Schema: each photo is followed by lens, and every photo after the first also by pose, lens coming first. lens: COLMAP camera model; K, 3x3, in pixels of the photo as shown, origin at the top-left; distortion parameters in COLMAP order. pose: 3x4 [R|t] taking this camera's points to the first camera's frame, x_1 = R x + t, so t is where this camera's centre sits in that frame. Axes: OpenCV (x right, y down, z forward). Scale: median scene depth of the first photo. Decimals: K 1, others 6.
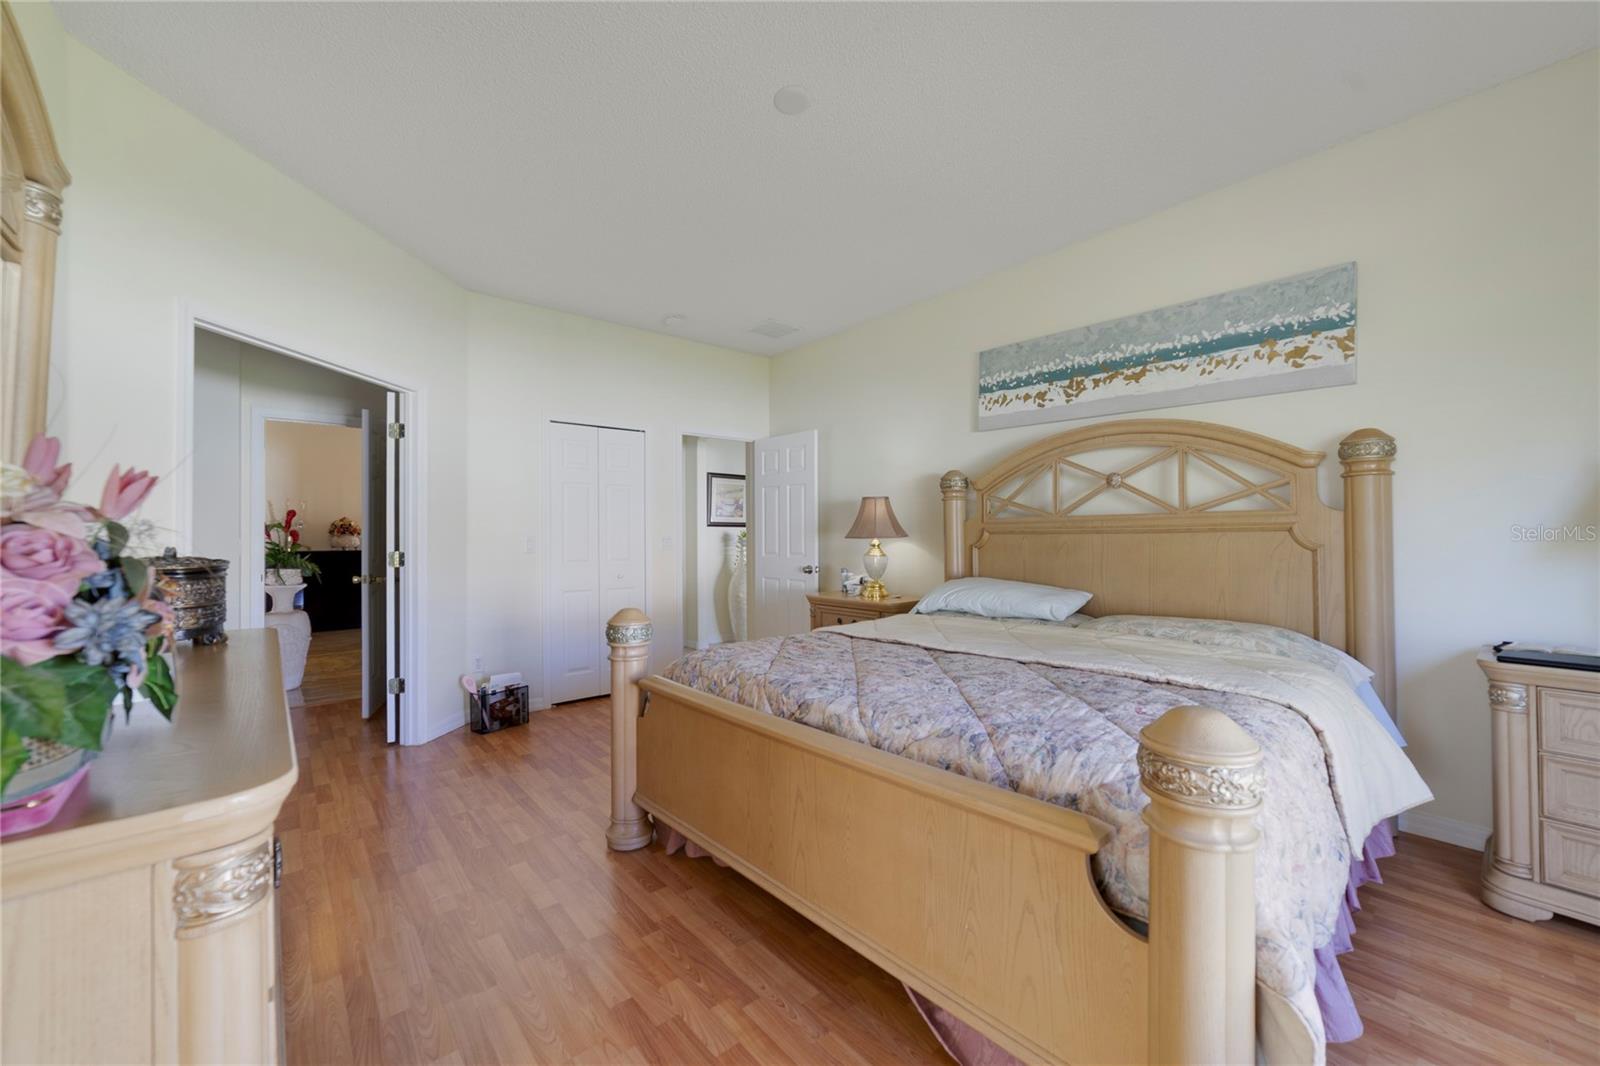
lens RADIAL K [[618.1, 0, 801.6], [0, 618.1, 531.4], [0, 0, 1]] dist [-0.026438, 0.009037]
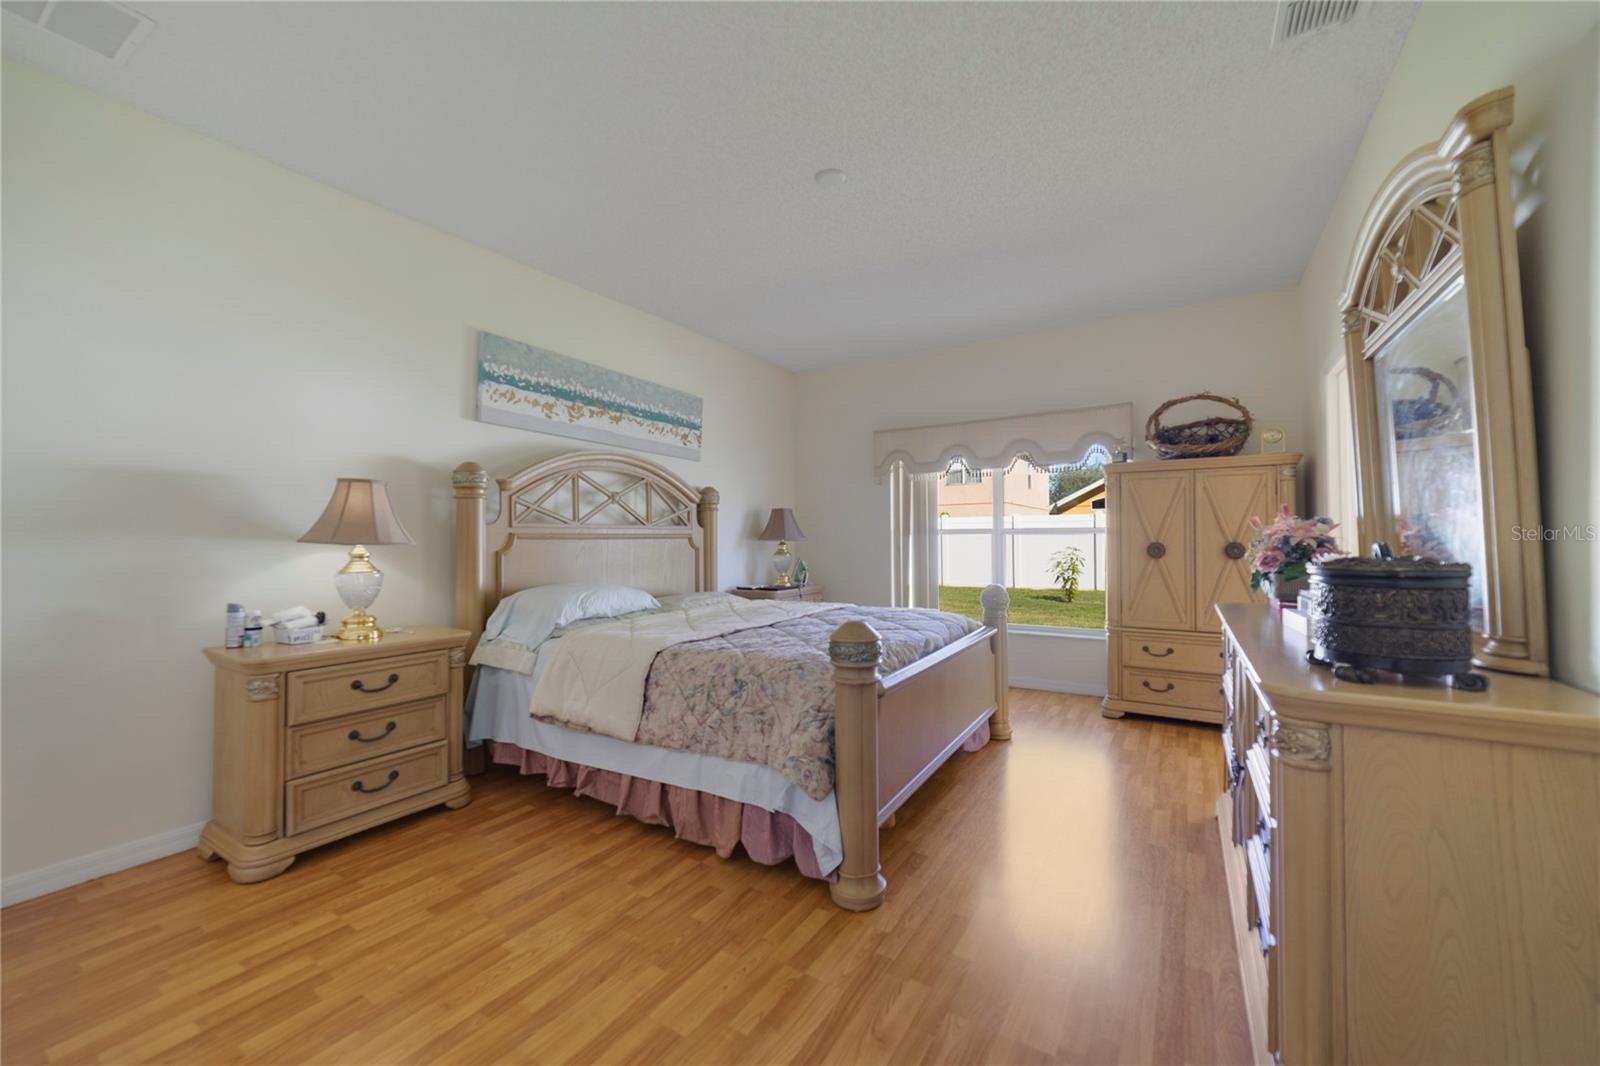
lens RADIAL K [[618.1, 0, 801.6], [0, 618.1, 531.4], [0, 0, 1]] dist [-0.026438, 0.009037]
pose [[-0.294820, 0.020231, 0.955339, -0.794902], [-0.000105, 0.999775, -0.021205, 0.013203], [-0.955553, -0.006352, -0.294751, 0.979973]]
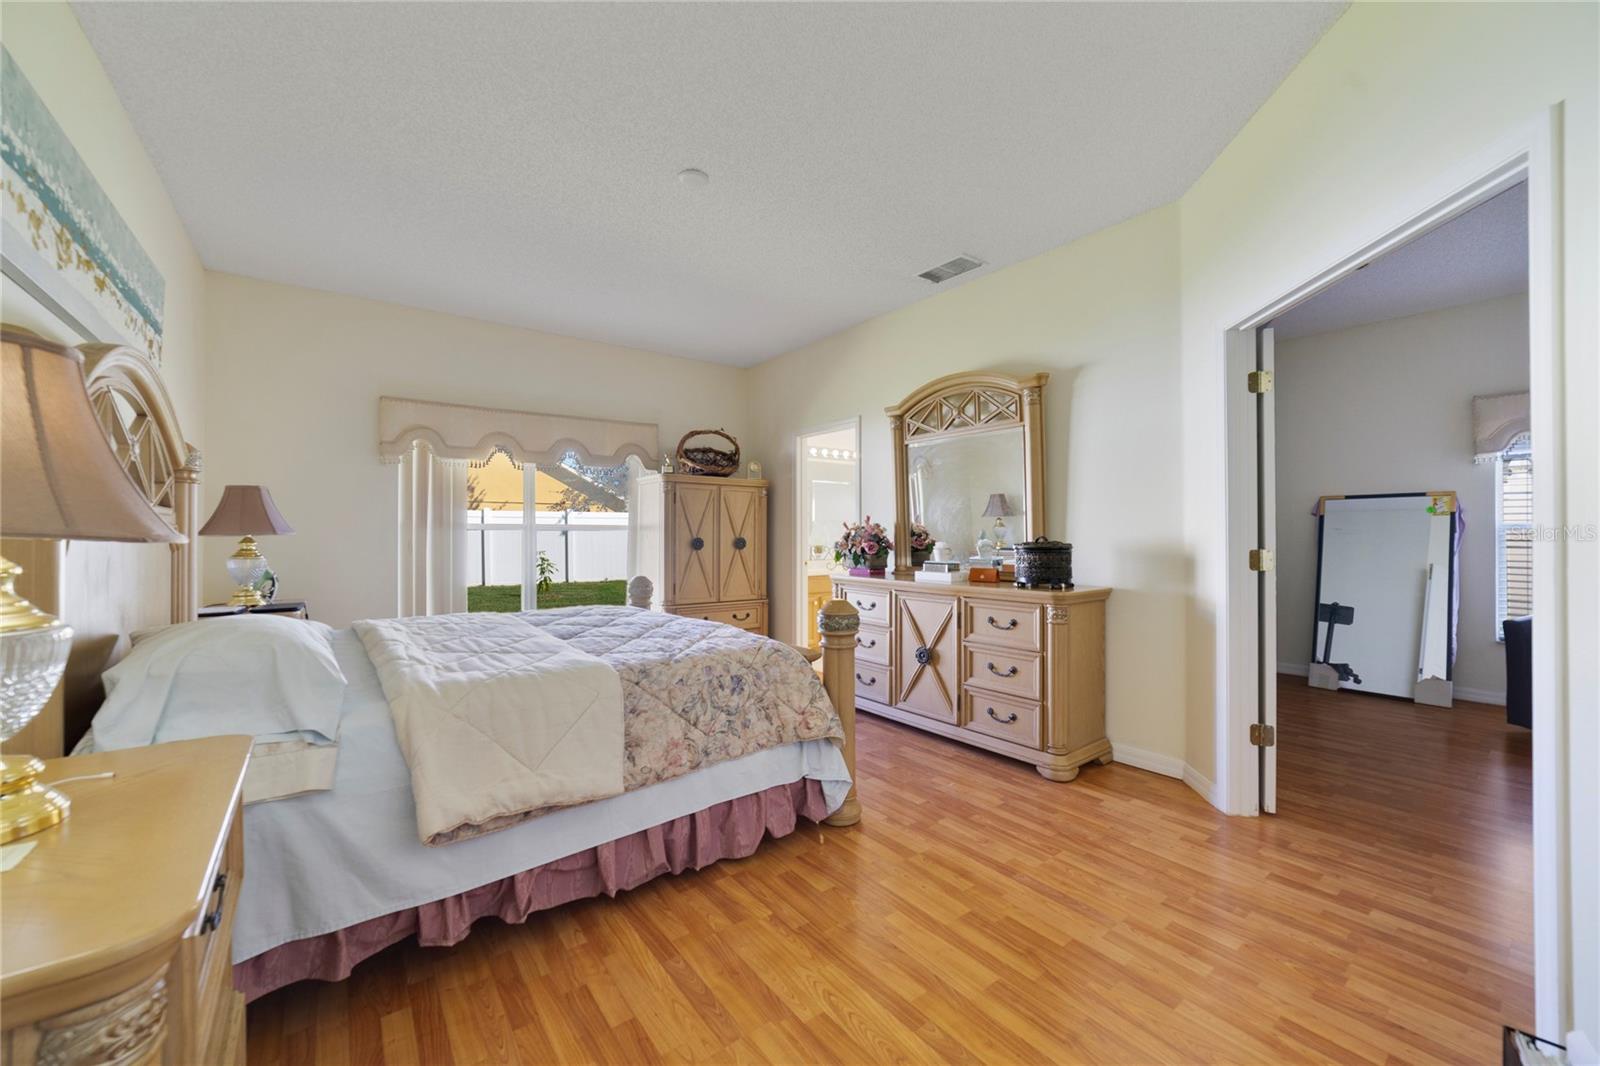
lens RADIAL K [[618.1, 0, 801.6], [0, 618.1, 531.4], [0, 0, 1]] dist [-0.026438, 0.009037]
pose [[-0.998157, 0.007611, 0.060203, -0.207891], [0.006851, 0.999894, -0.012815, 0.015018], [-0.060294, -0.012379, -0.998104, 1.534244]]
